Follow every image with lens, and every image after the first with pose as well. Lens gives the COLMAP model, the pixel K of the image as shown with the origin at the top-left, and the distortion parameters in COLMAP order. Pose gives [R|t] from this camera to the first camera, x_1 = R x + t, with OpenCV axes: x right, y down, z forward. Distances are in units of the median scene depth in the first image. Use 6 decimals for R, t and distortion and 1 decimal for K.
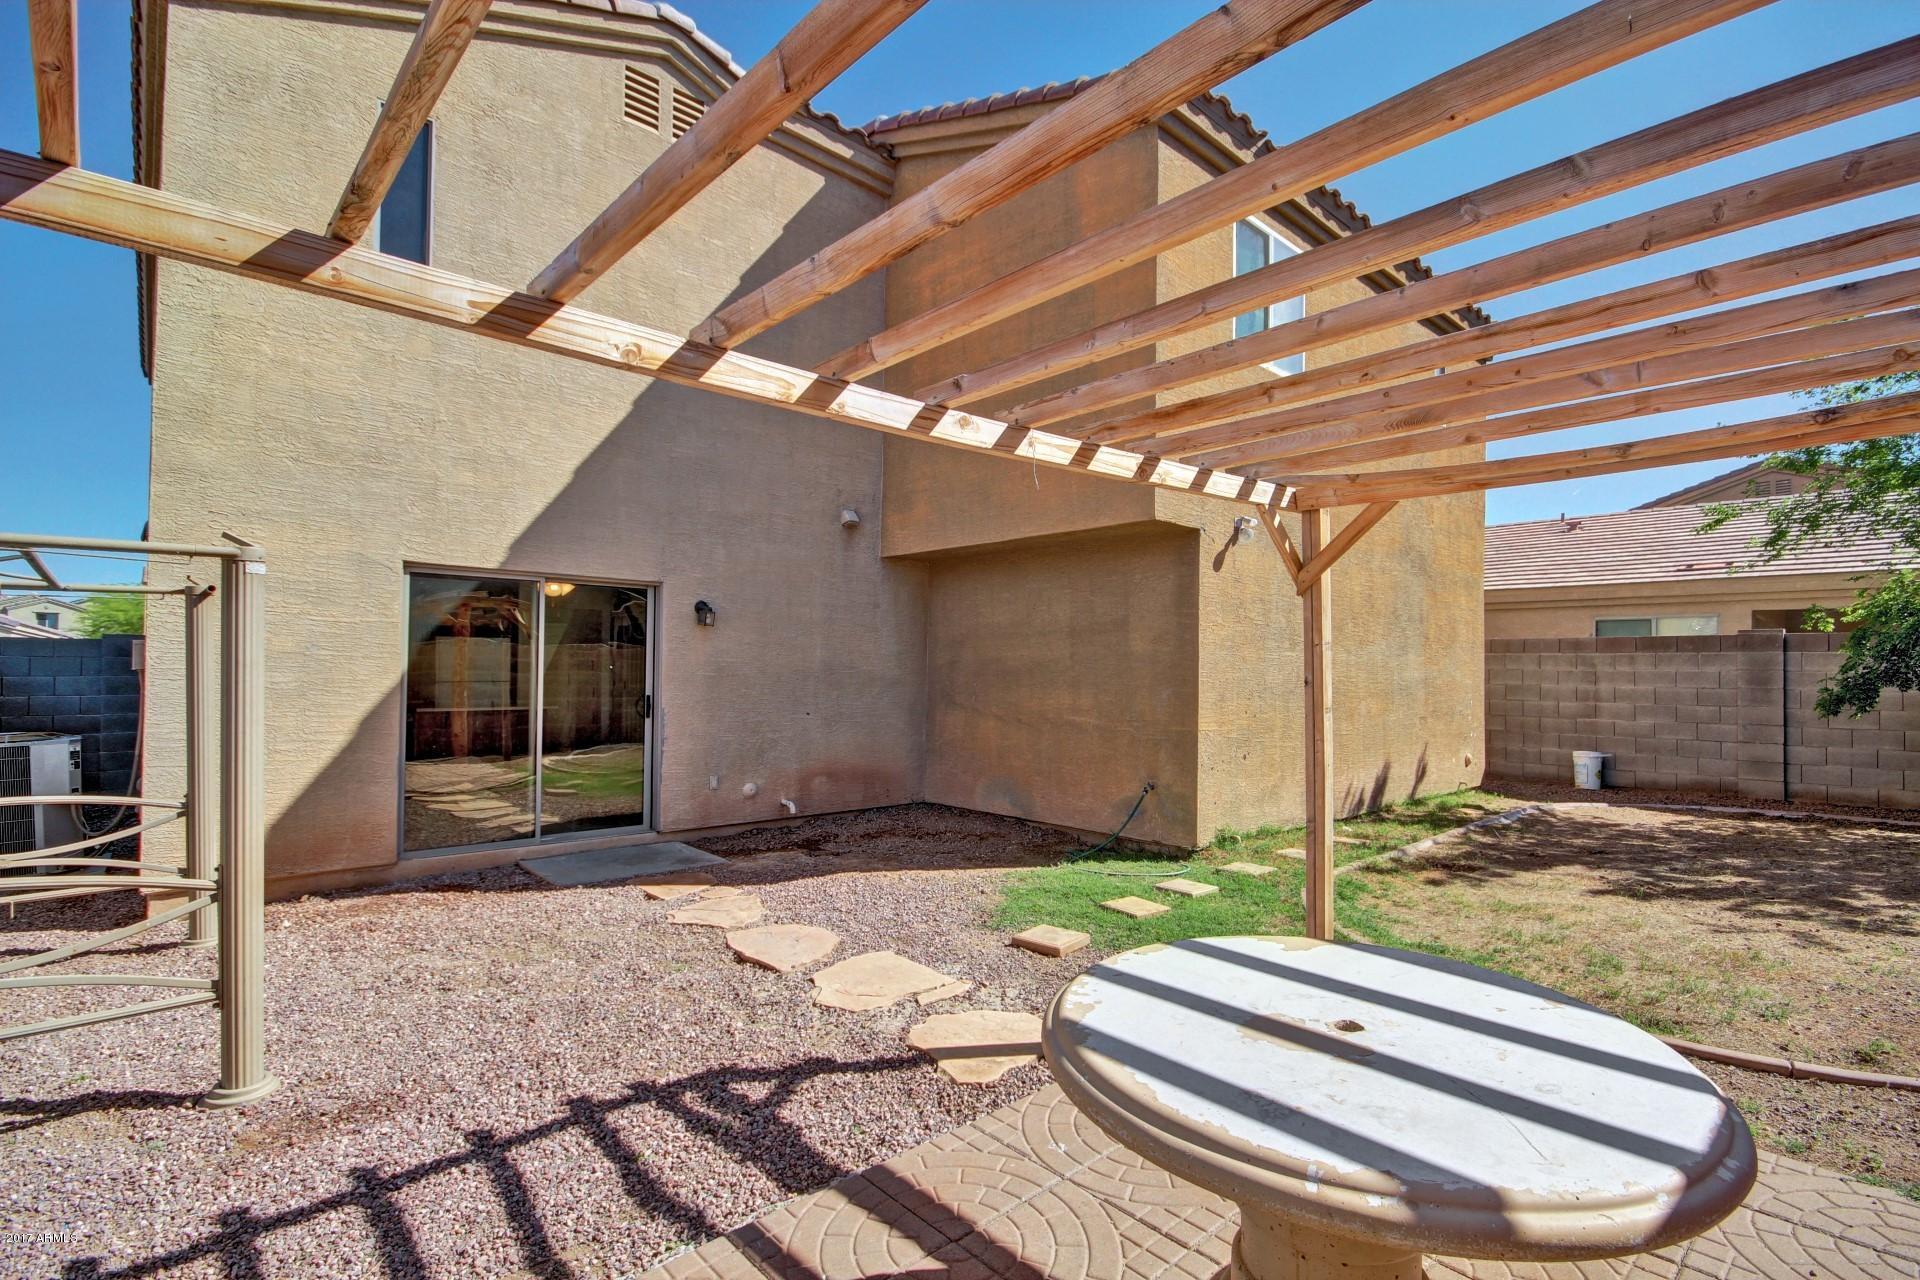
lens RADIAL K [[882.9, 0, 960.2], [0, 882.9, 651.5], [0, 0, 1]] dist [-0.002744, -0.001800]
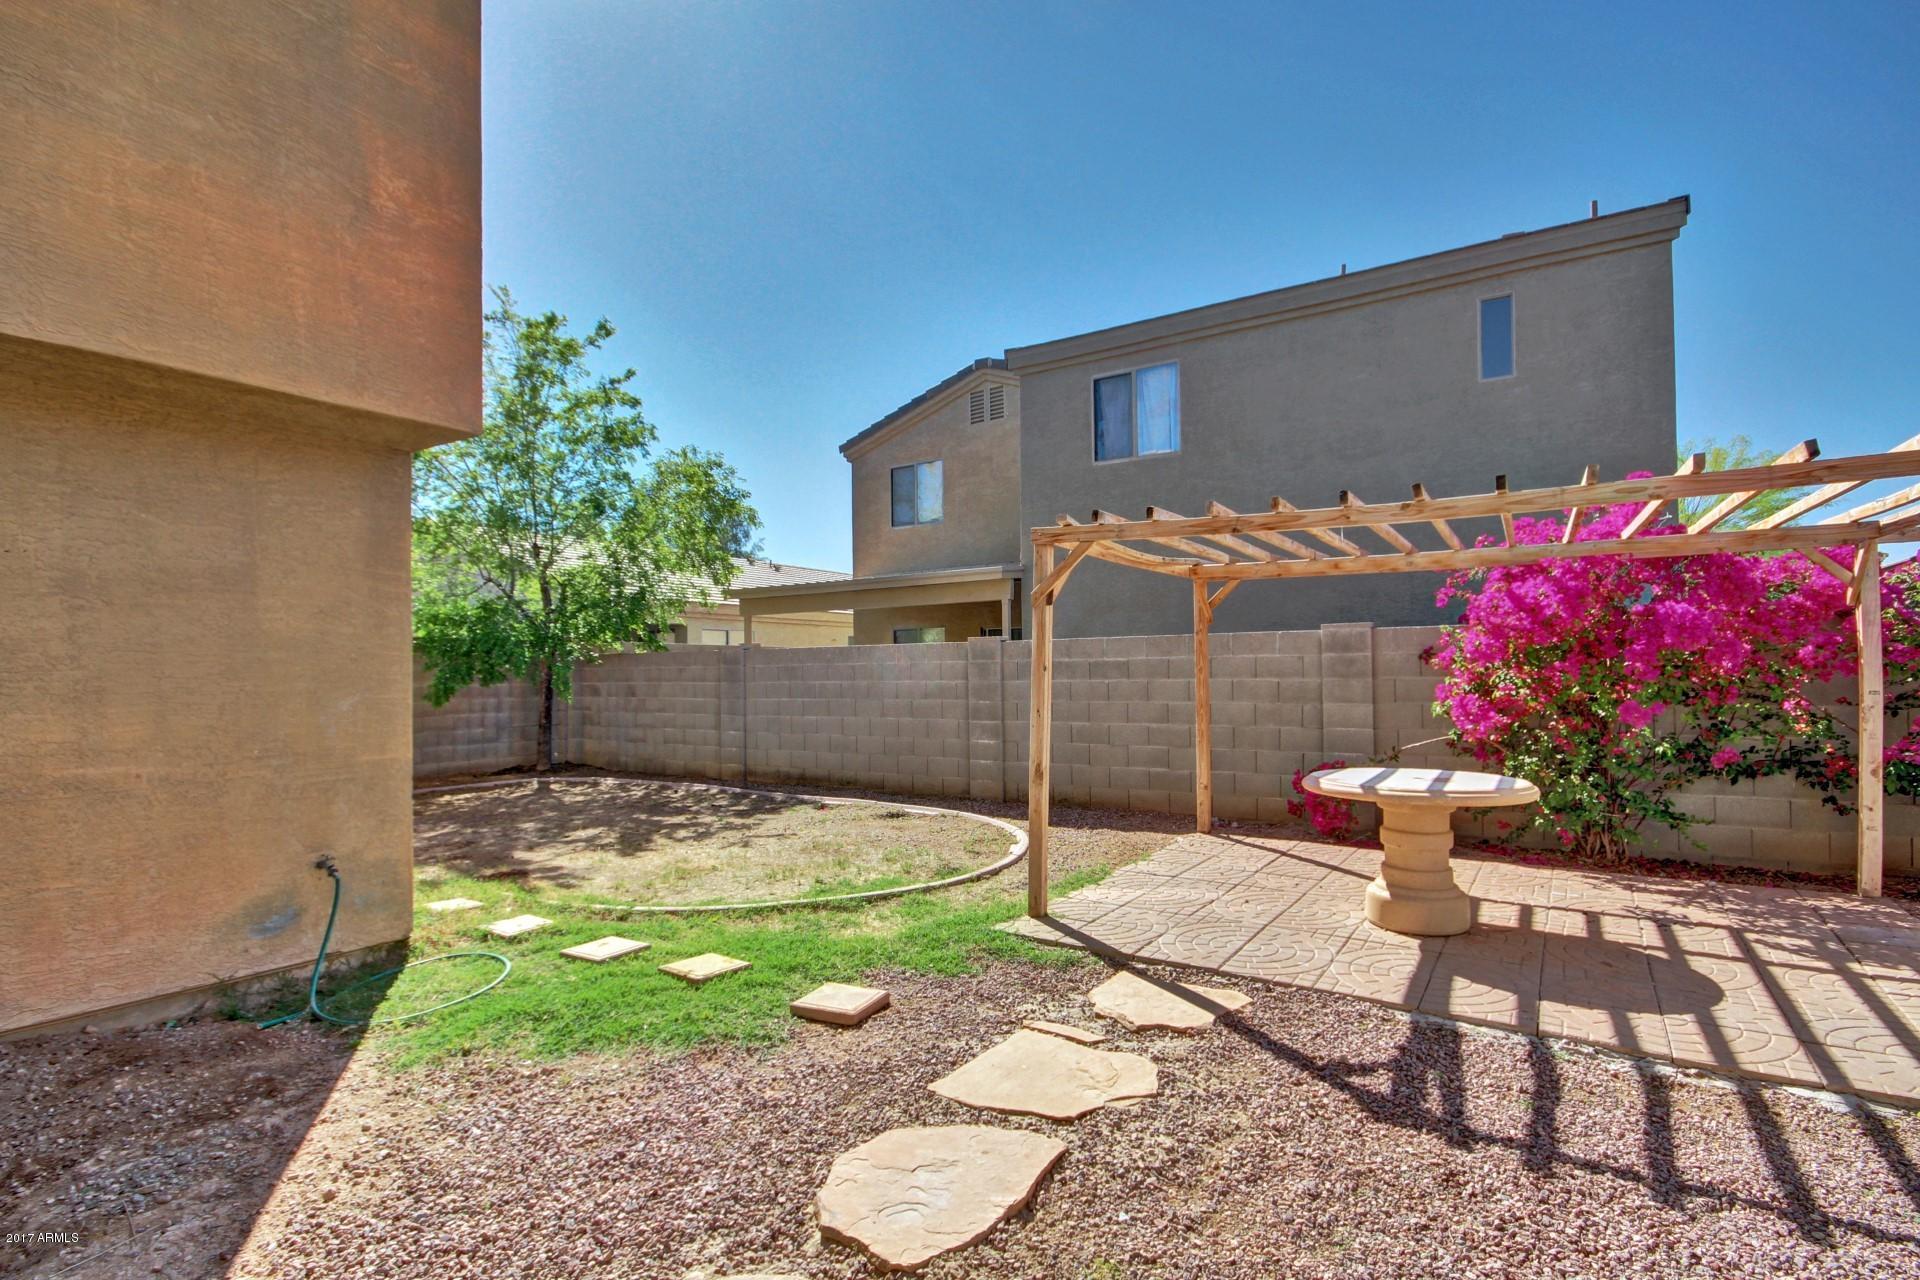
lens RADIAL K [[882.9, 0, 982.1], [0, 882.9, 674.7], [0, 0, 1]] dist [-0.002744, -0.001800]
pose [[-0.259644, -0.001576, 0.965703, -0.824466], [-0.015614, 0.999875, -0.002567, 0.038343], [-0.965578, -0.015745, -0.259636, 1.294239]]
